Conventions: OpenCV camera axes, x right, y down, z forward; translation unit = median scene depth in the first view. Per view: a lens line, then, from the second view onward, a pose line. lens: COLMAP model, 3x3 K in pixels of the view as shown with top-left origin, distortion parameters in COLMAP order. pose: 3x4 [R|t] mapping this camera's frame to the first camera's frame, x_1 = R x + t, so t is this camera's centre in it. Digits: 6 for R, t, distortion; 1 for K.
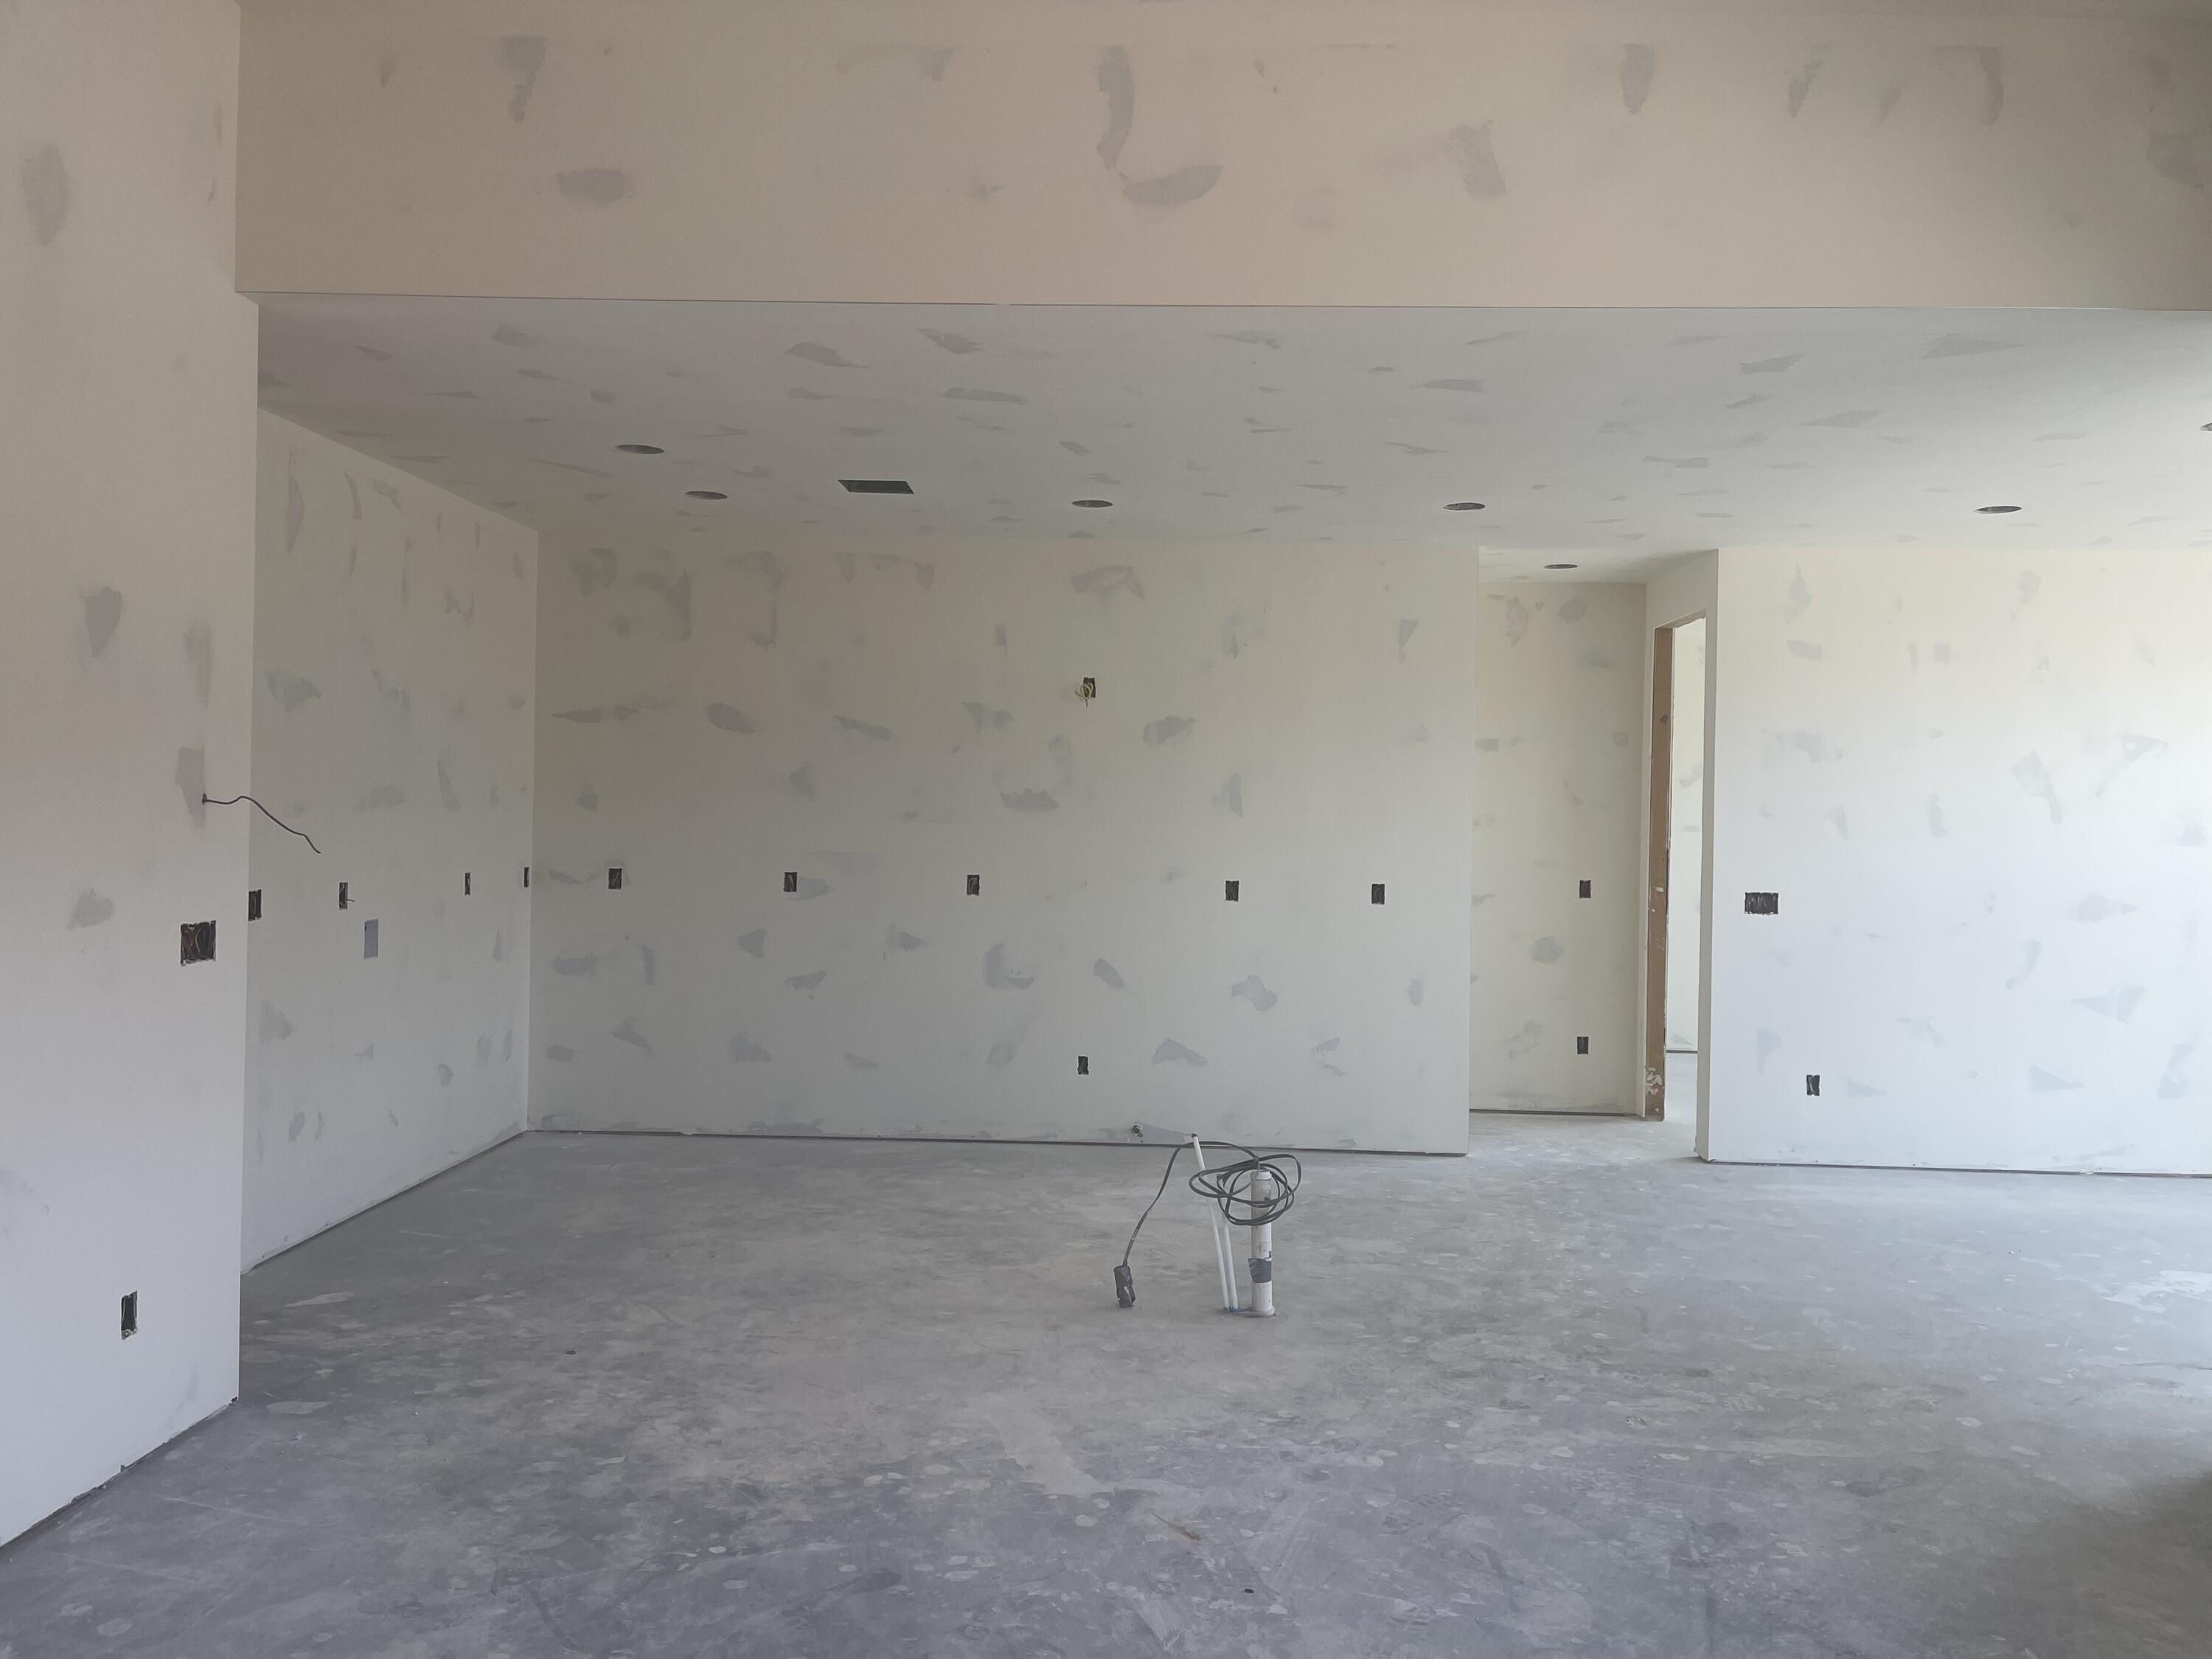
lens RADIAL K [[1665.0, 0, 1106.8], [0, 1665.0, 829.0], [0, 0, 1]] dist [0.035365, -0.010111]
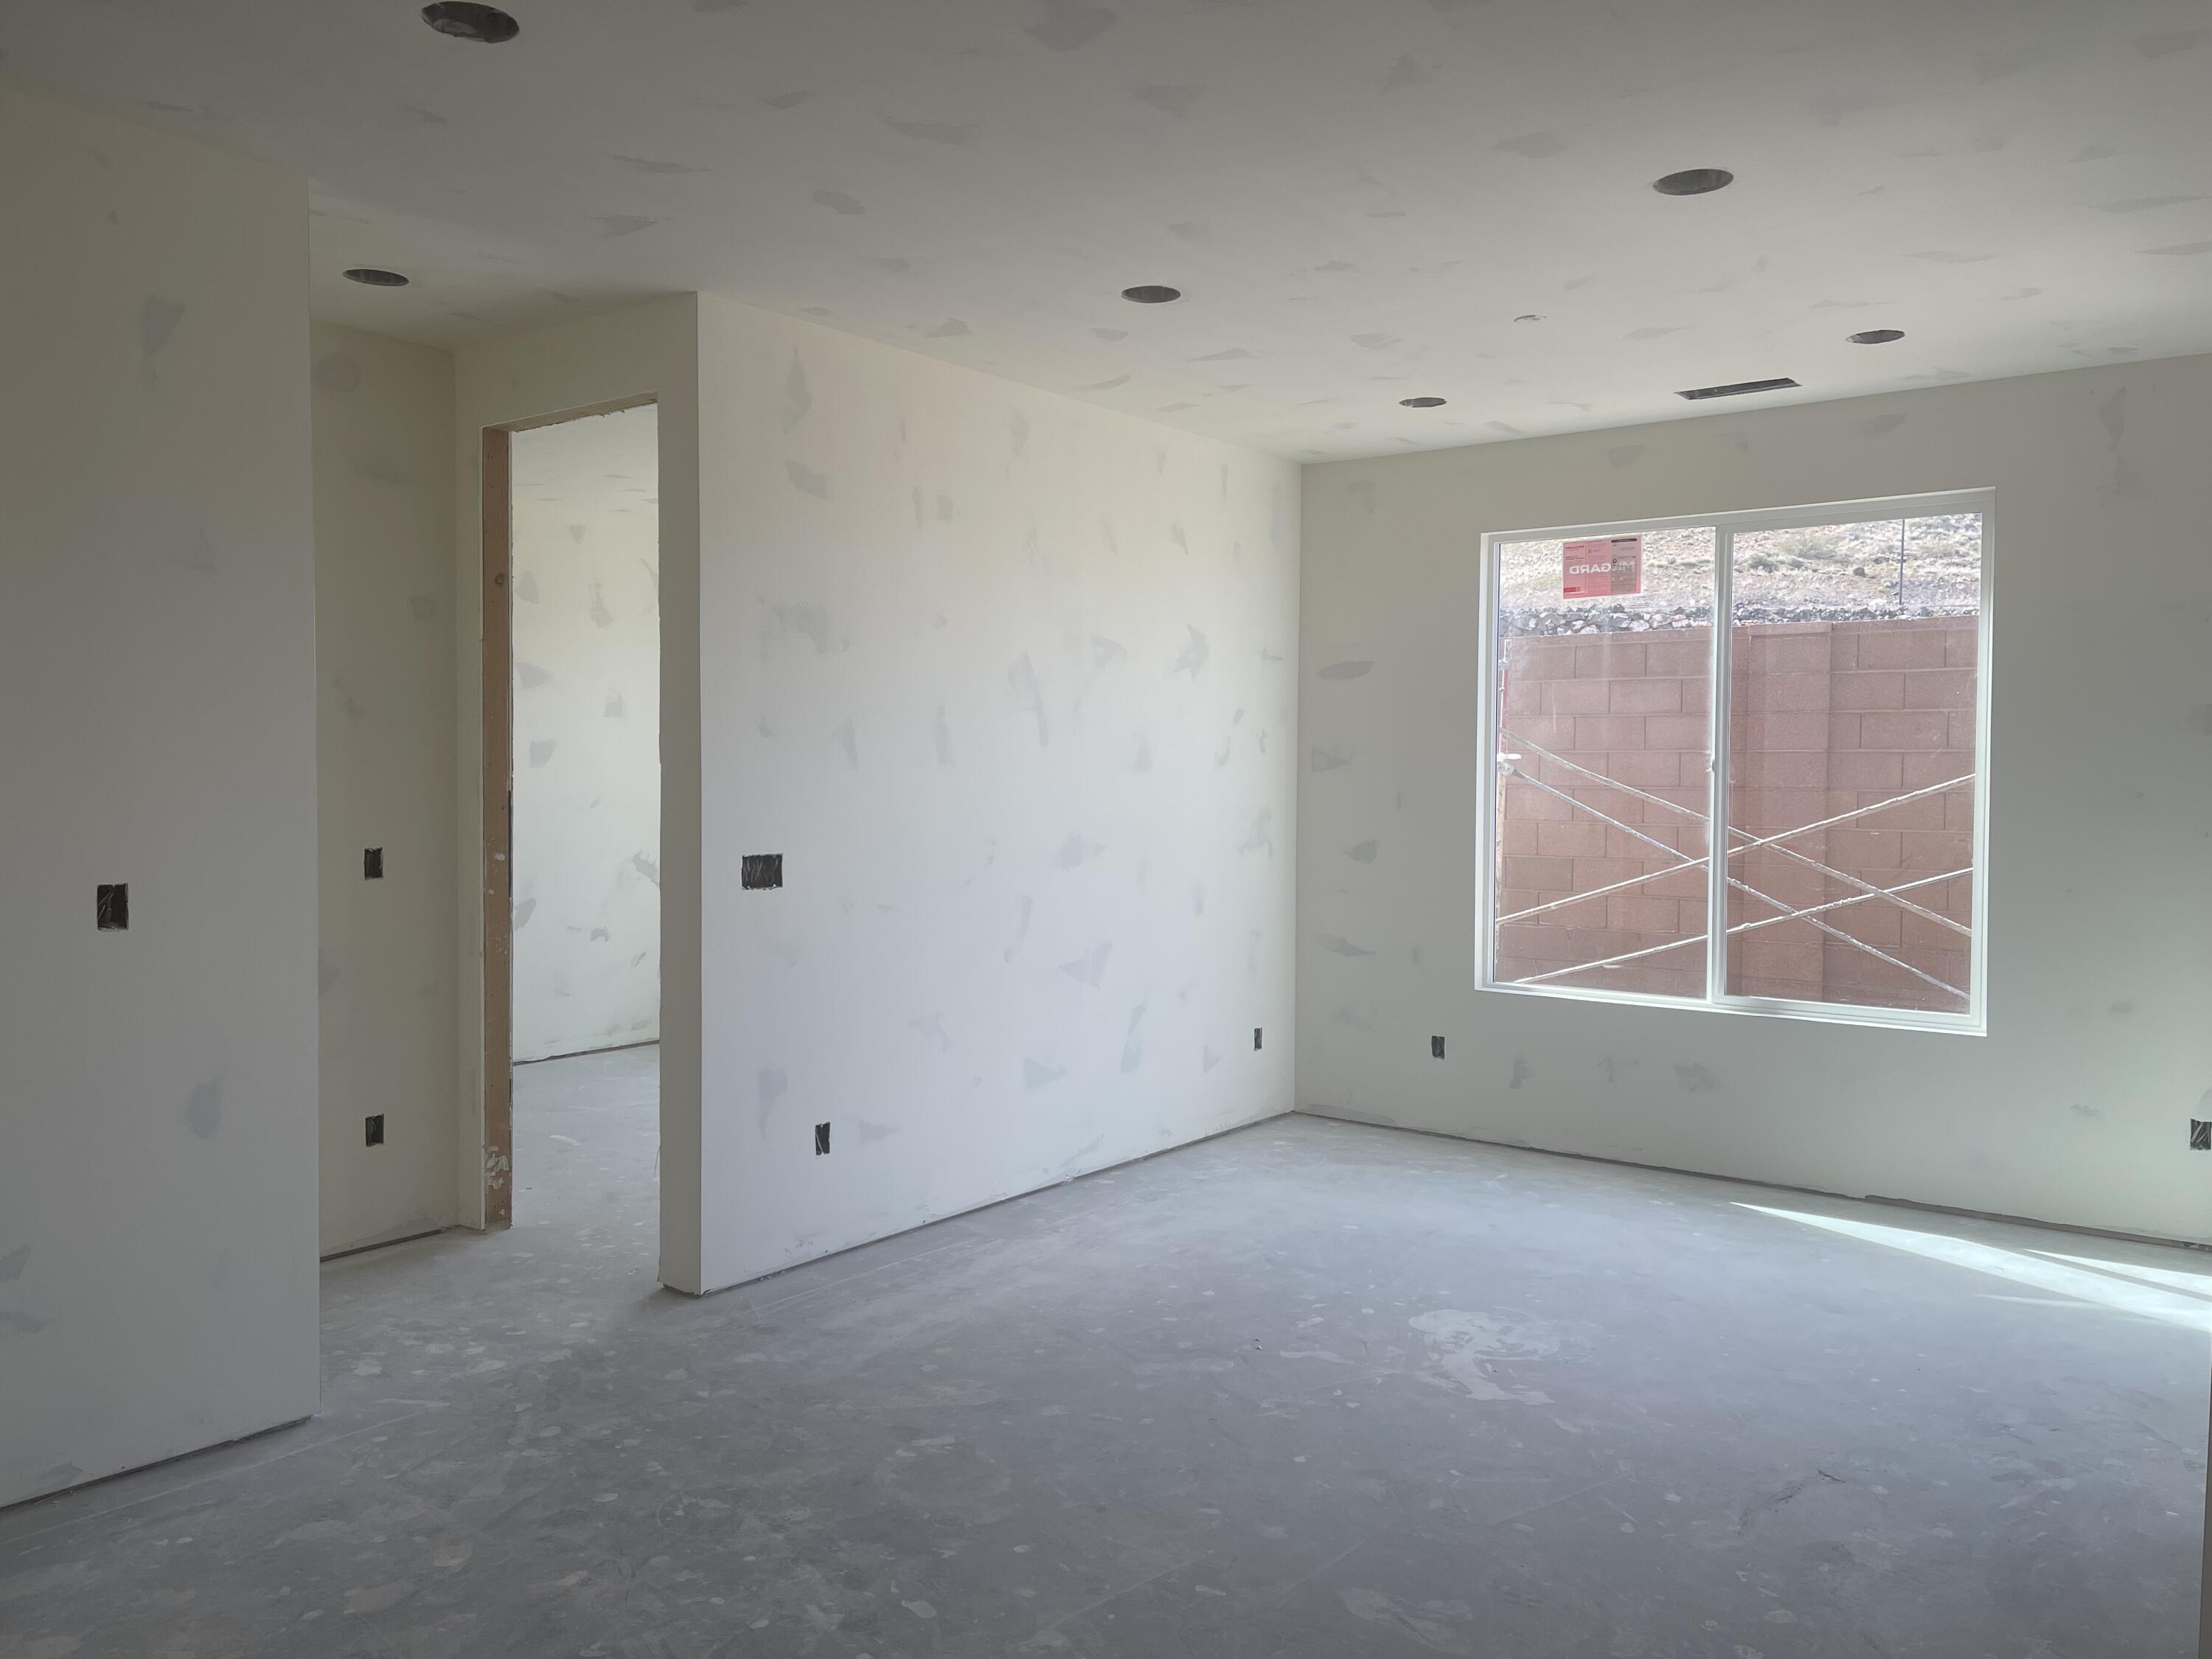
lens RADIAL K [[1665.0, 0, 1105.8], [0, 1665.0, 817.8], [0, 0, 1]] dist [0.035365, -0.010111]
pose [[0.570020, -0.037982, 0.820752, -0.054688], [0.012824, 0.999221, 0.037335, 0.001797], [-0.821530, -0.010756, 0.570063, 0.530774]]
